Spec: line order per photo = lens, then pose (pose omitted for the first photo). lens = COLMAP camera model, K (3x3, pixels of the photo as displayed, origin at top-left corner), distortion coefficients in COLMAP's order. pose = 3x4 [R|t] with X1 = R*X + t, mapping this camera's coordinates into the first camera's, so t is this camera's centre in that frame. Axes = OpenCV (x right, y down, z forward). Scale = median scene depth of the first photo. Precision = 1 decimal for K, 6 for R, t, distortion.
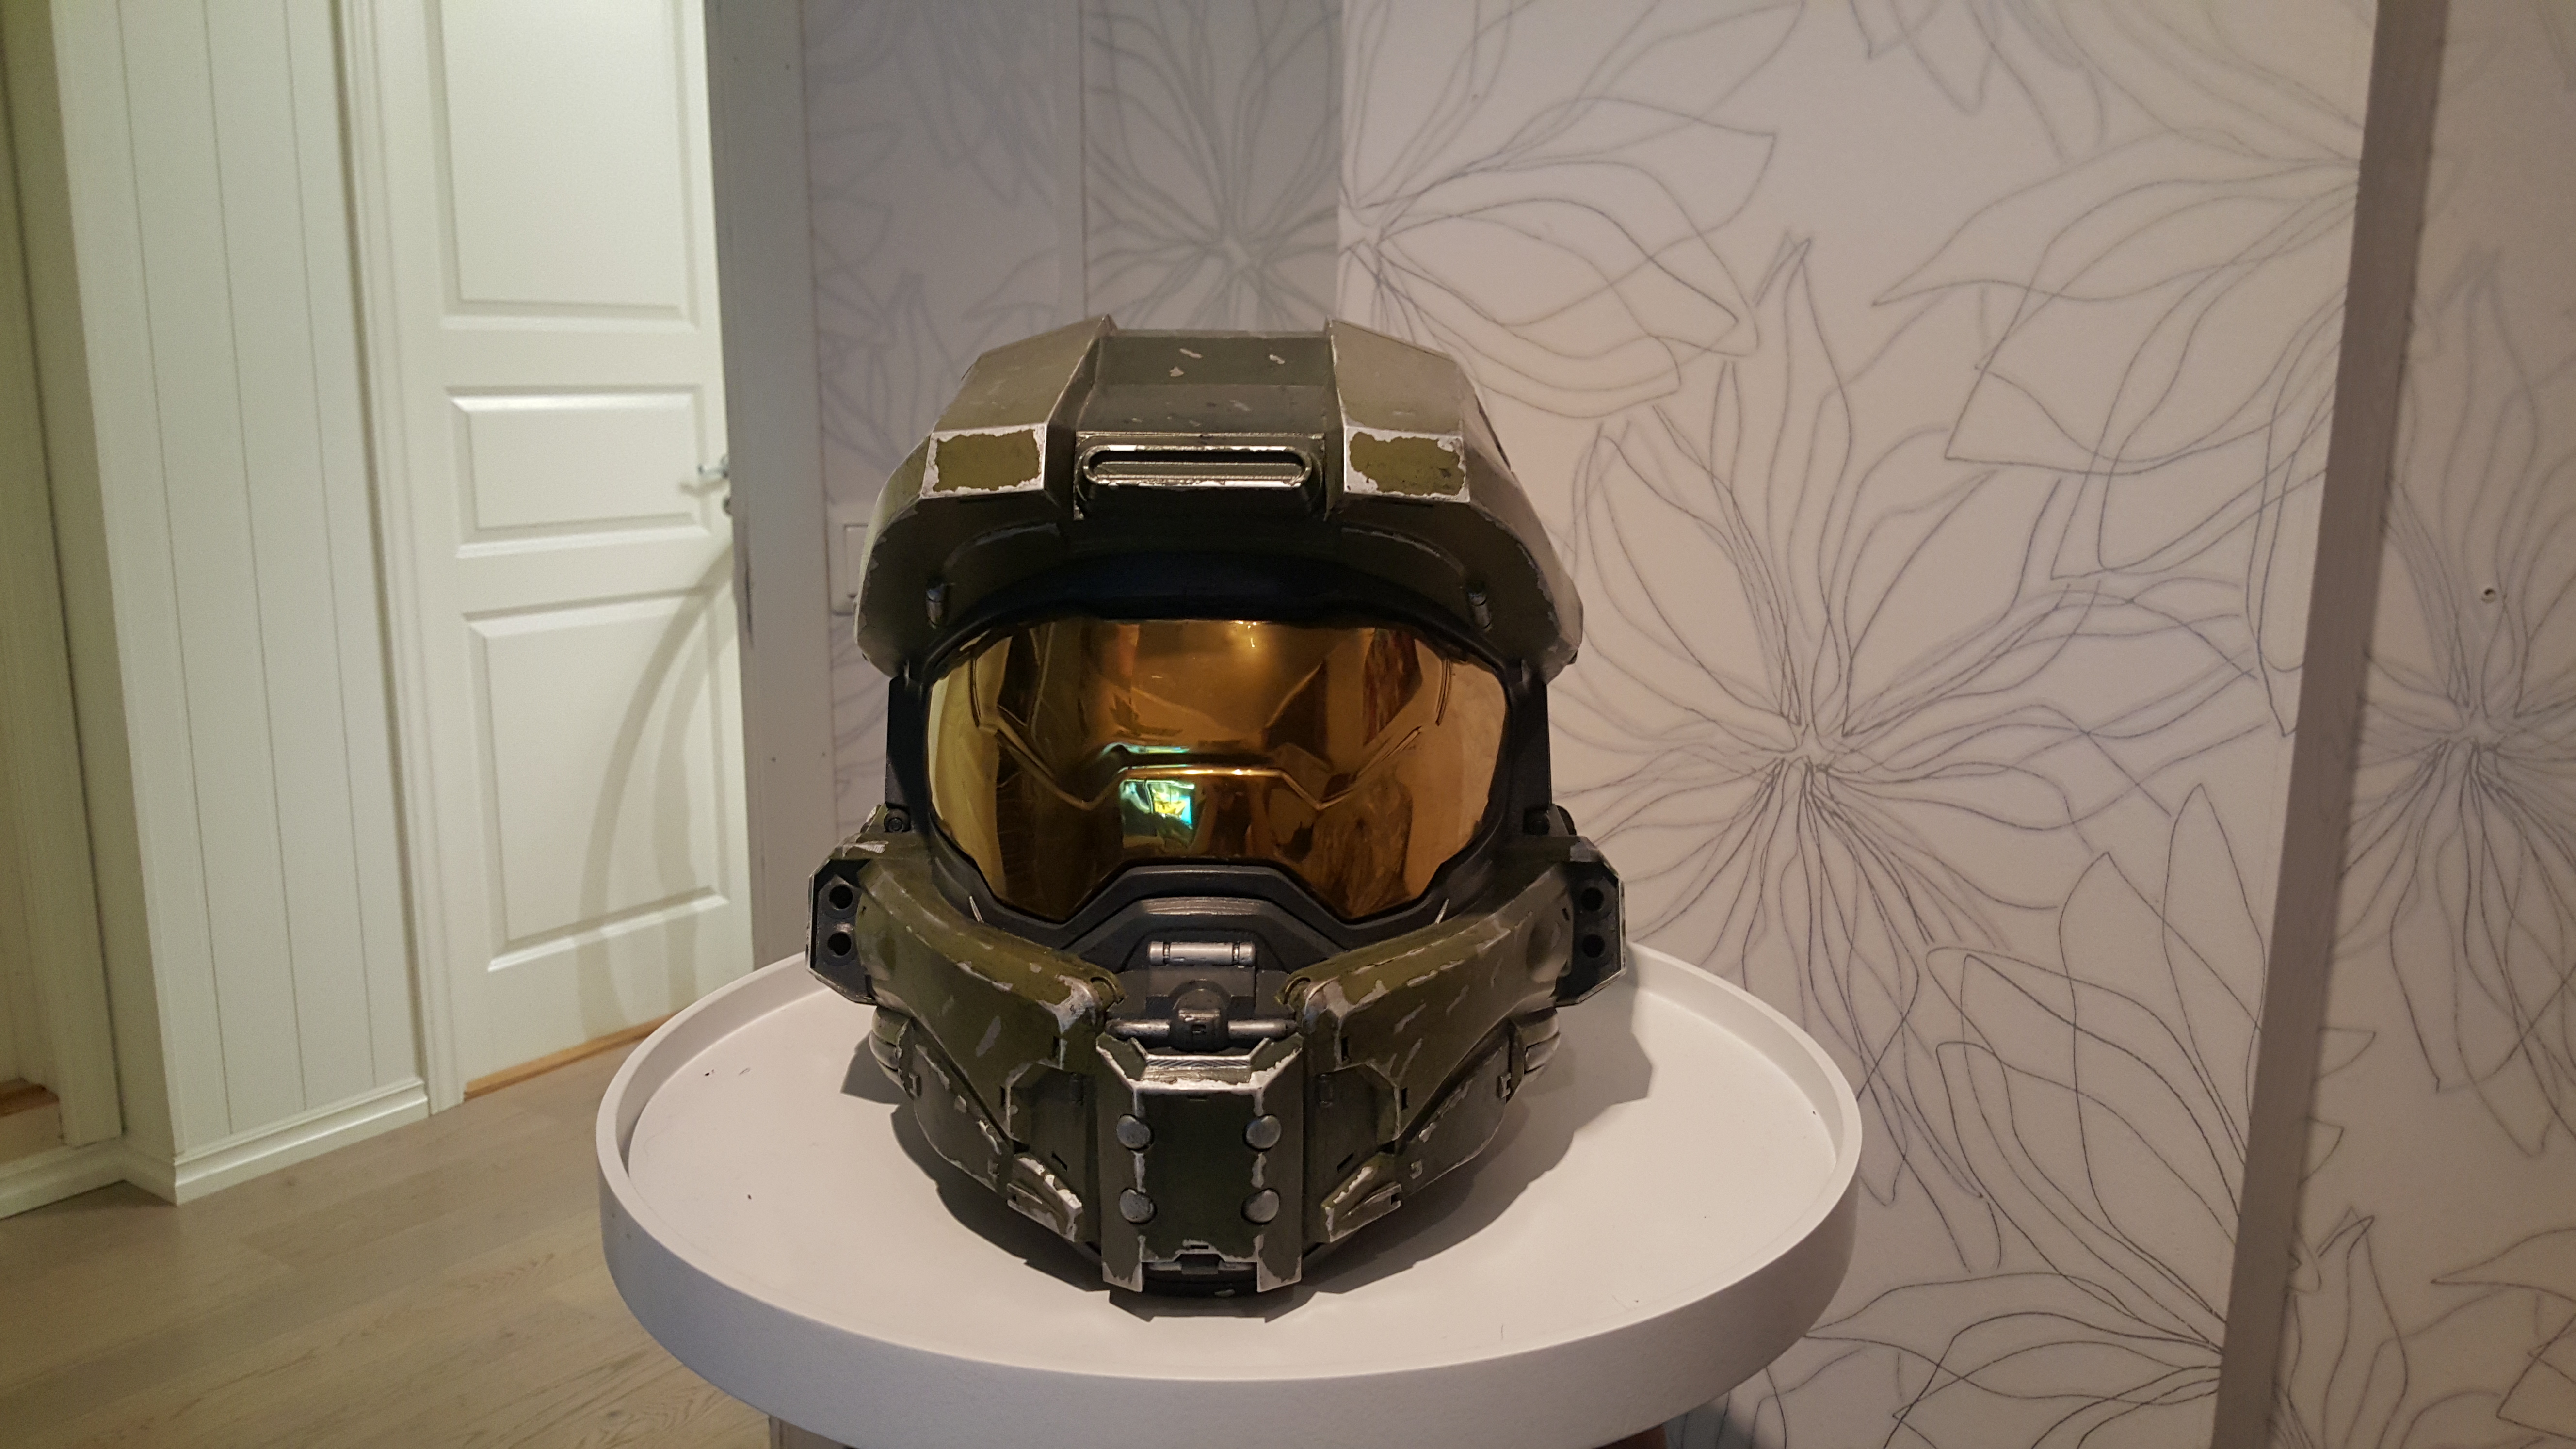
lens RADIAL K [[2015.4, 0, 1288.0], [0, 2015.4, 724.5], [0, 0, 1]] dist [0.072475, -0.176188]
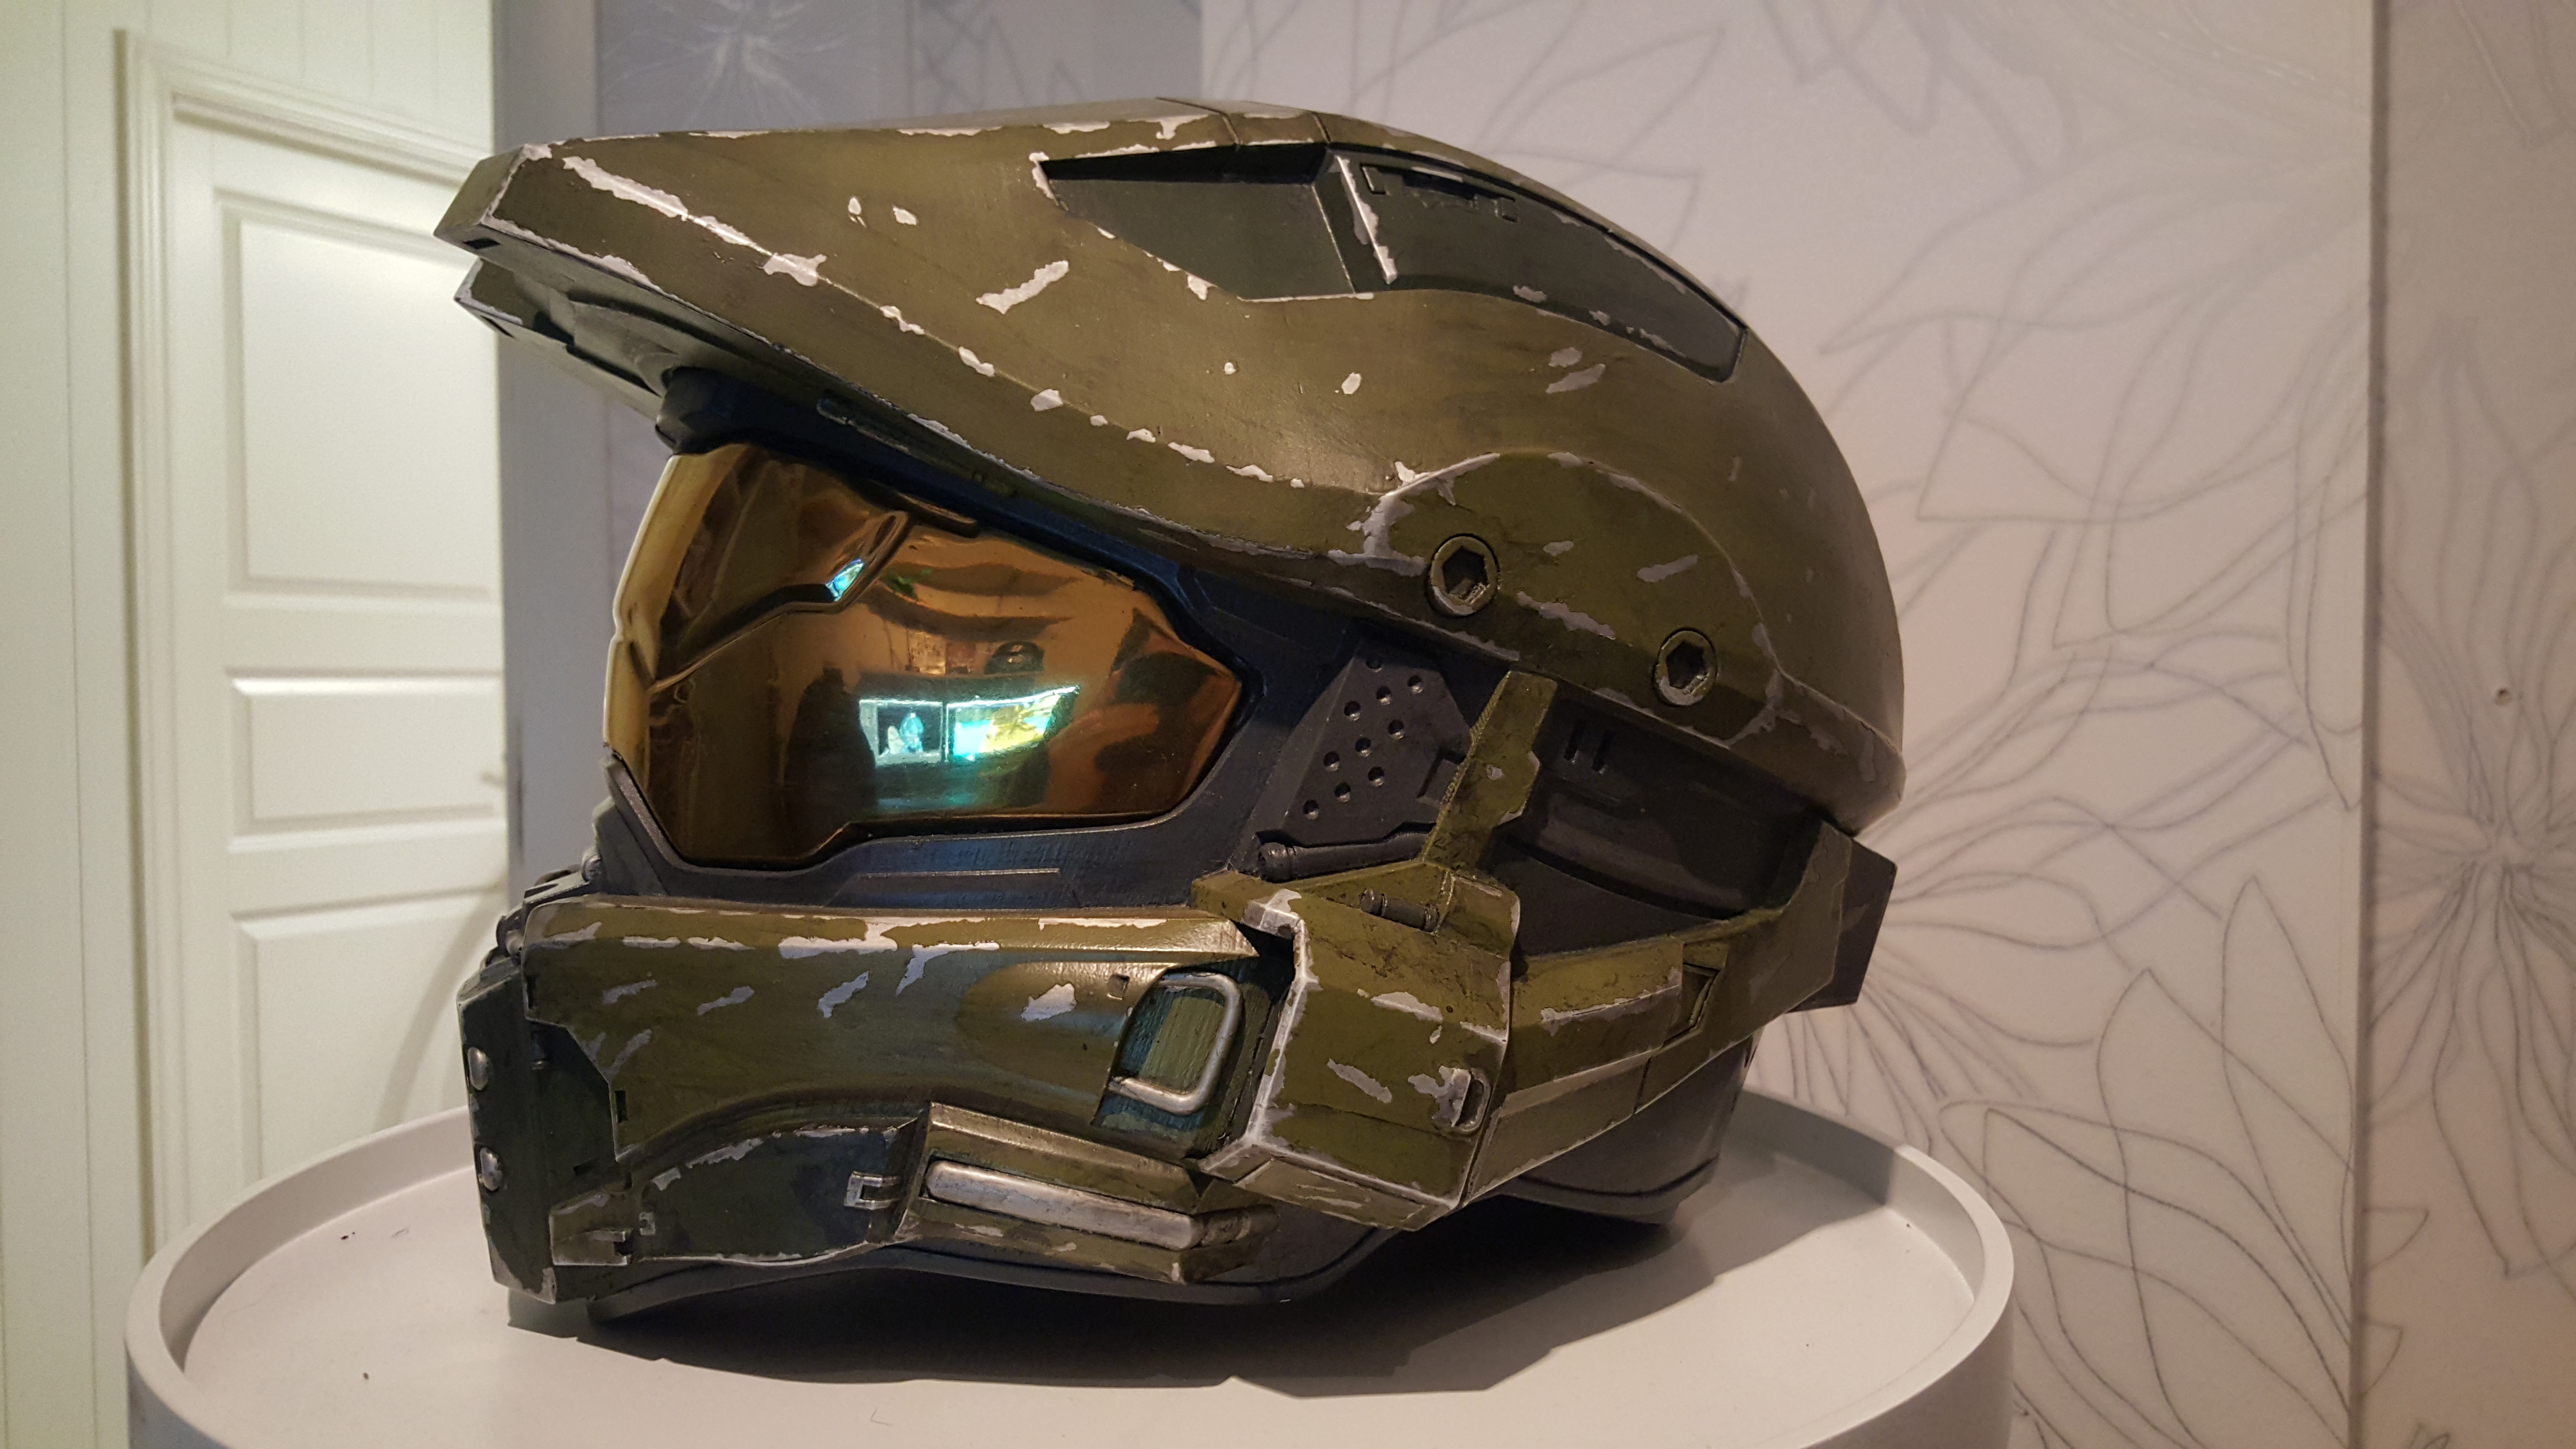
lens RADIAL K [[2015.4, 0, 1288.0], [0, 2015.4, 724.5], [0, 0, 1]] dist [0.072475, -0.176188]
pose [[0.996744, -0.018246, 0.078536, -0.012739], [0.031084, 0.985720, -0.165499, 0.089027], [-0.074395, 0.167401, 0.983078, 0.183896]]
